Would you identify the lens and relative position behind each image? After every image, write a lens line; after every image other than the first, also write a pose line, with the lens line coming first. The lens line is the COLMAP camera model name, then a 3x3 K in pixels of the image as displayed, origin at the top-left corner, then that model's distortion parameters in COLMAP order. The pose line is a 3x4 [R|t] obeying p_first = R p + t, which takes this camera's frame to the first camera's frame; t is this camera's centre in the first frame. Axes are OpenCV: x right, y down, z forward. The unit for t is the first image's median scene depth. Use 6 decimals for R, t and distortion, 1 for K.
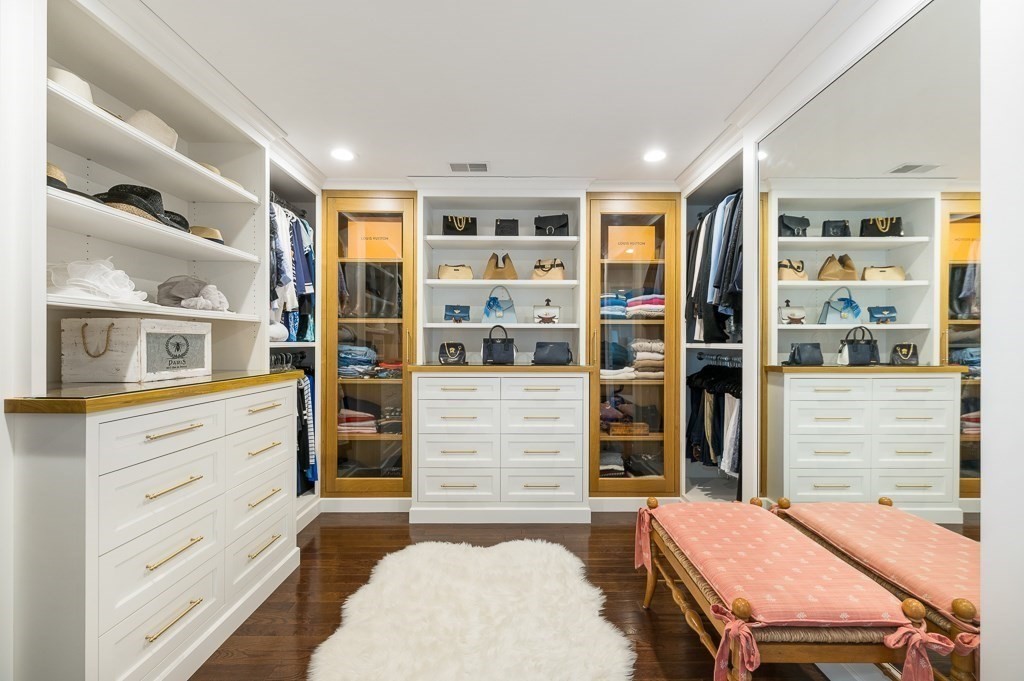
lens RADIAL K [[444.0, 0, 518.9], [0, 444.0, 346.9], [0, 0, 1]] dist [-0.001012, -0.001438]
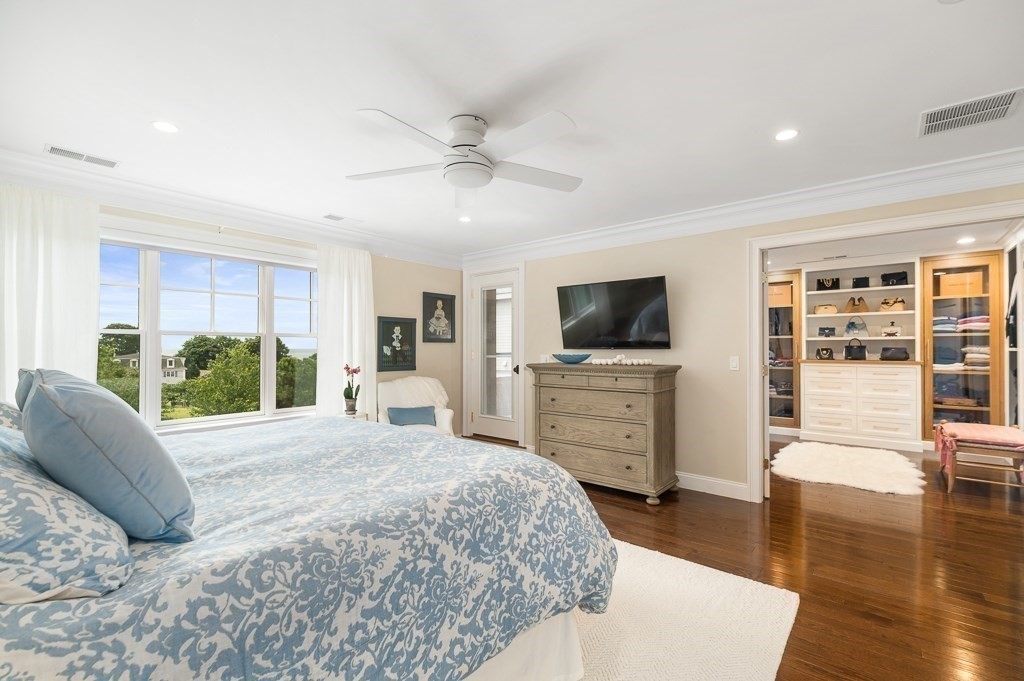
lens RADIAL K [[444.0, 0, 511.1], [0, 444.0, 345.5], [0, 0, 1]] dist [-0.001012, -0.001438]
pose [[0.752180, -0.007678, -0.658913, 0.088139], [-0.001553, 0.999909, -0.013424, 0.006794], [0.658956, 0.011120, 0.752099, -1.259555]]
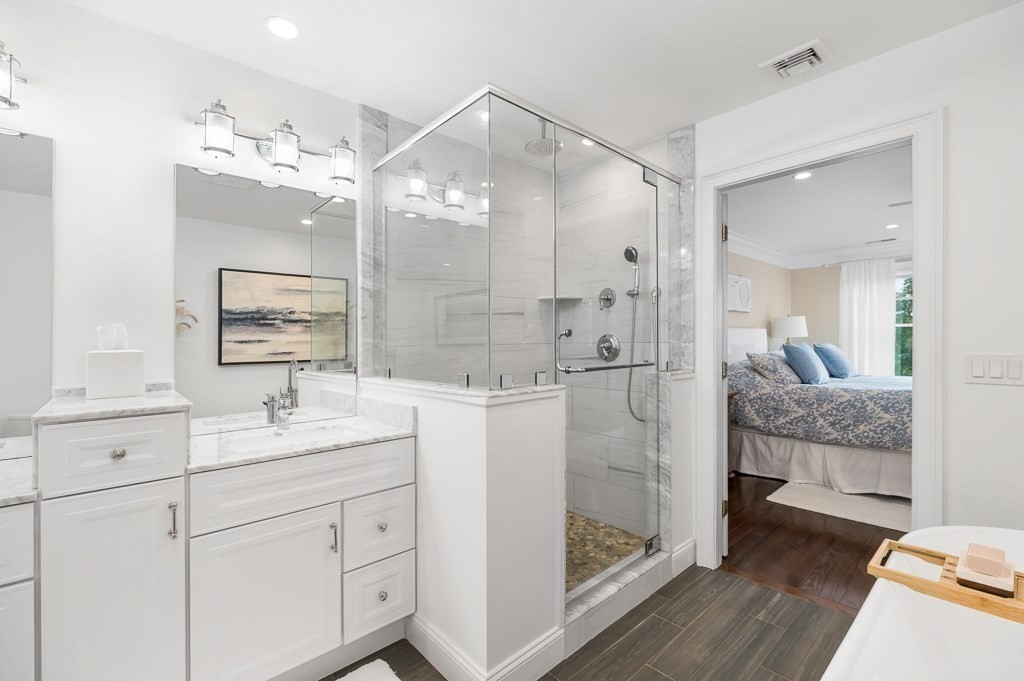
lens RADIAL K [[444.0, 0, 526.7], [0, 444.0, 340.2], [0, 0, 1]] dist [-0.001012, -0.001438]
pose [[-0.740405, 0.003499, -0.672152, 1.095429], [0.006240, 0.999979, -0.001669, 0.014980], [0.672132, -0.005430, -0.740411, -0.797191]]
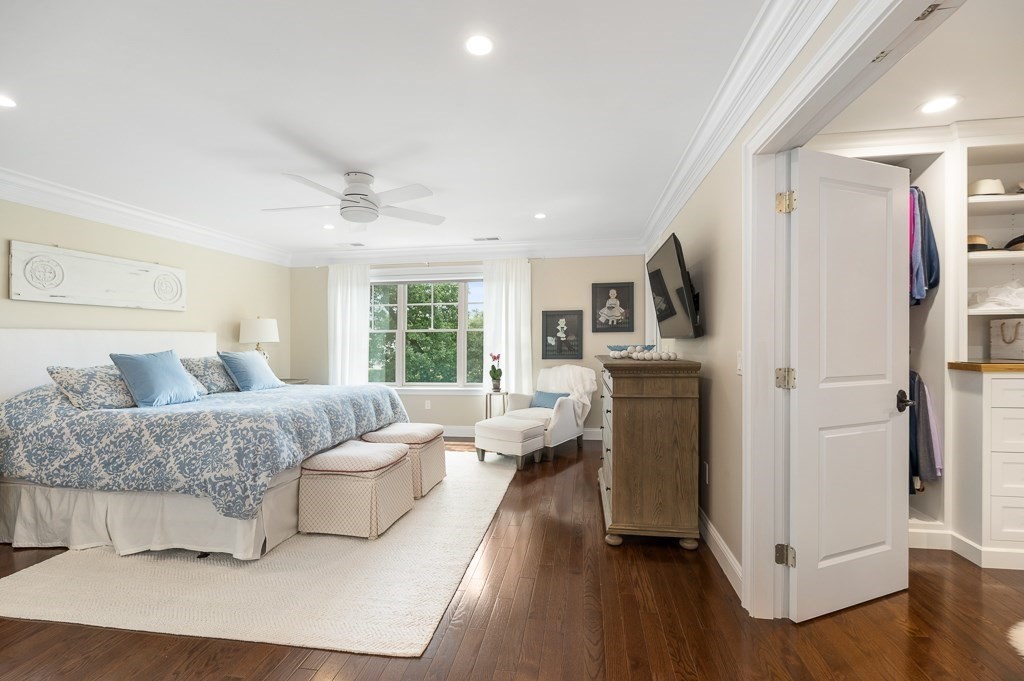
lens RADIAL K [[444.0, 0, 513.2], [0, 444.0, 341.3], [0, 0, 1]] dist [-0.001012, -0.001438]
pose [[-0.176593, 0.001843, -0.984282, 0.472987], [0.003590, 0.999993, 0.001228, 0.003657], [0.984277, -0.003317, -0.176599, -0.244310]]
